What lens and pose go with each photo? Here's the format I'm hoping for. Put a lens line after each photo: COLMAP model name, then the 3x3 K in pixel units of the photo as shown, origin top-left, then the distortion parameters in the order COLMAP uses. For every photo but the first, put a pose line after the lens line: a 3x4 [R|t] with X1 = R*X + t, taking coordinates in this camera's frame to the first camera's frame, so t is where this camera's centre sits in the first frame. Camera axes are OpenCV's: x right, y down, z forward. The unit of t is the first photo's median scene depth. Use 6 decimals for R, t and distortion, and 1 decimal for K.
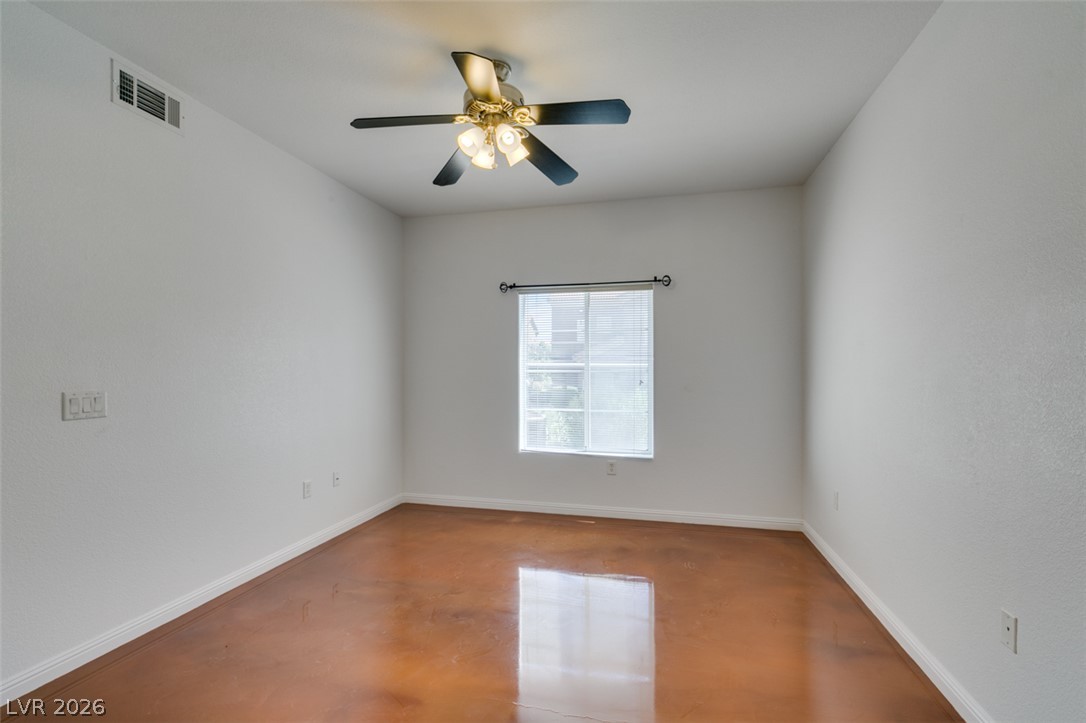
lens RADIAL K [[506.4, 0, 541.9], [0, 506.4, 364.0], [0, 0, 1]] dist [0.001349, 0.000025]
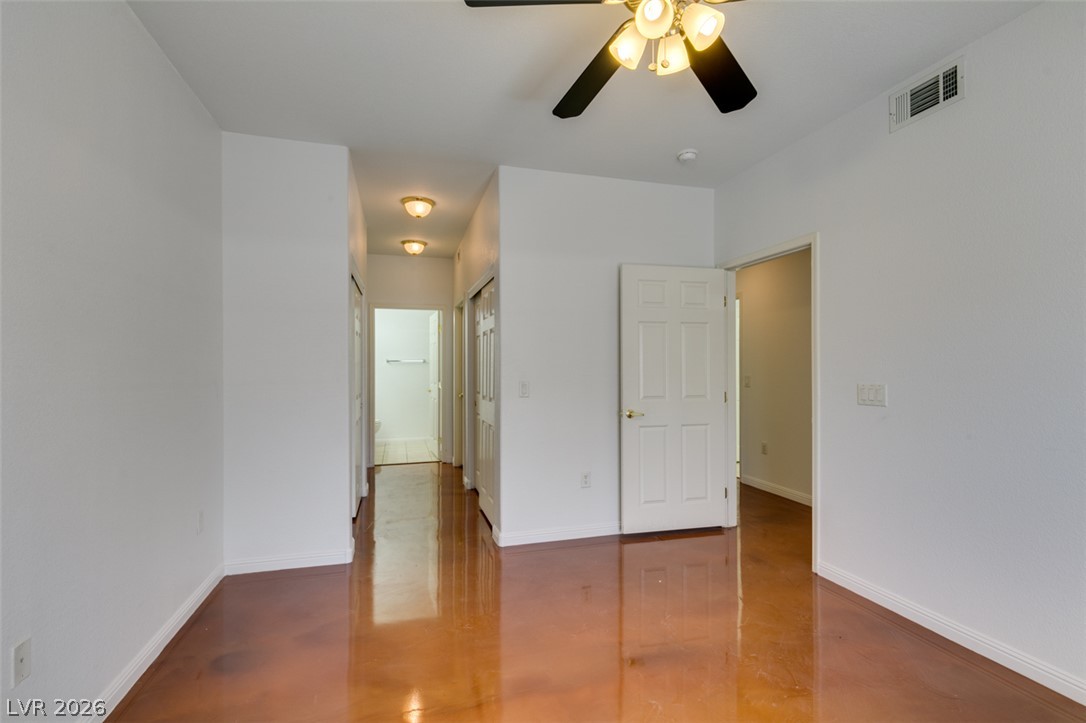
lens RADIAL K [[490.2, 0, 539.3], [0, 490.2, 366.5], [0, 0, 1]] dist [-0.000065, -0.000621]
pose [[-0.868227, 0.000347, -0.496167, 0.398762], [0.005307, 0.999949, -0.008587, 0.016806], [0.496139, -0.010088, -0.868185, 1.586457]]
